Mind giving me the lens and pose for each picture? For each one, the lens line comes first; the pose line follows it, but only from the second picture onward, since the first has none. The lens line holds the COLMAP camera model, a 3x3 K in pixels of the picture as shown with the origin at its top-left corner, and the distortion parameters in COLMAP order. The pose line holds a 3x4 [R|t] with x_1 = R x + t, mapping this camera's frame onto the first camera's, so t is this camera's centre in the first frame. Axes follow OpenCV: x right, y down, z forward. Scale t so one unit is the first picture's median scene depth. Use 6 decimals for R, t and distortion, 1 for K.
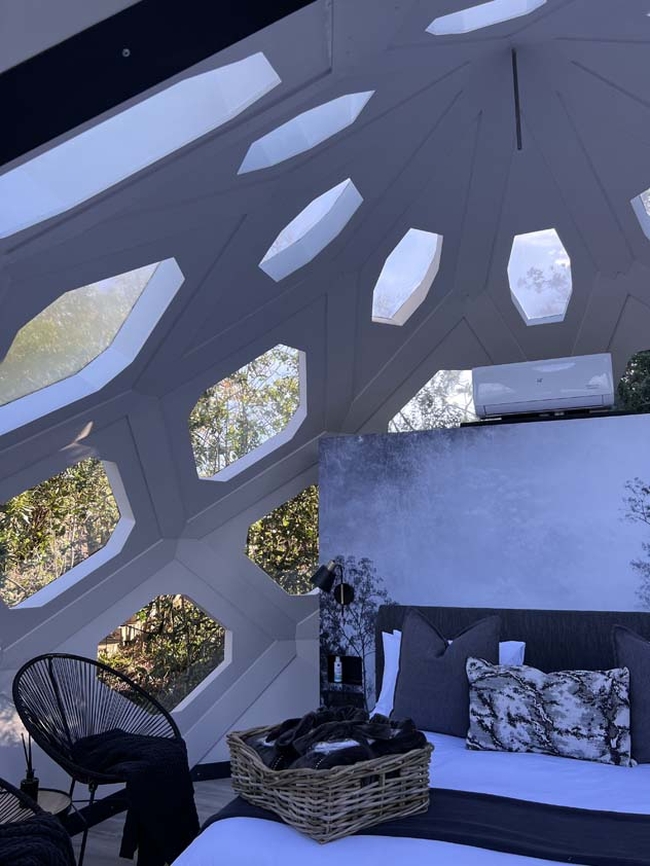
lens RADIAL K [[658.1, 0, 325.9], [0, 658.1, 439.2], [0, 0, 1]] dist [0.055416, -0.066188]
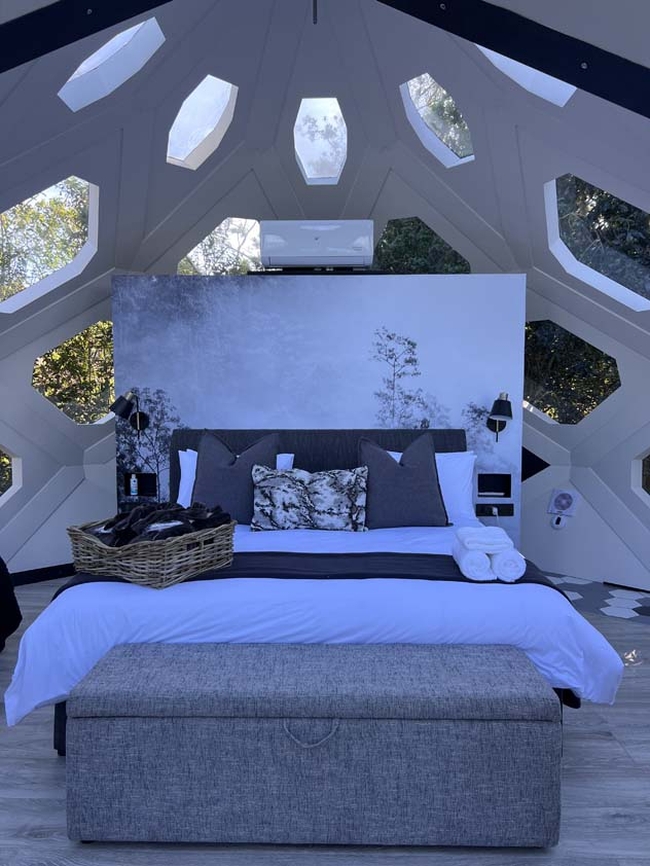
lens RADIAL K [[658.1, 0, 325.9], [0, 658.1, 439.2], [0, 0, 1]] dist [0.055416, -0.066188]
pose [[0.934617, -0.022722, 0.354928, -0.087178], [-0.064845, 0.970343, 0.232873, -0.019508], [-0.349694, -0.240662, 0.905426, -0.153562]]
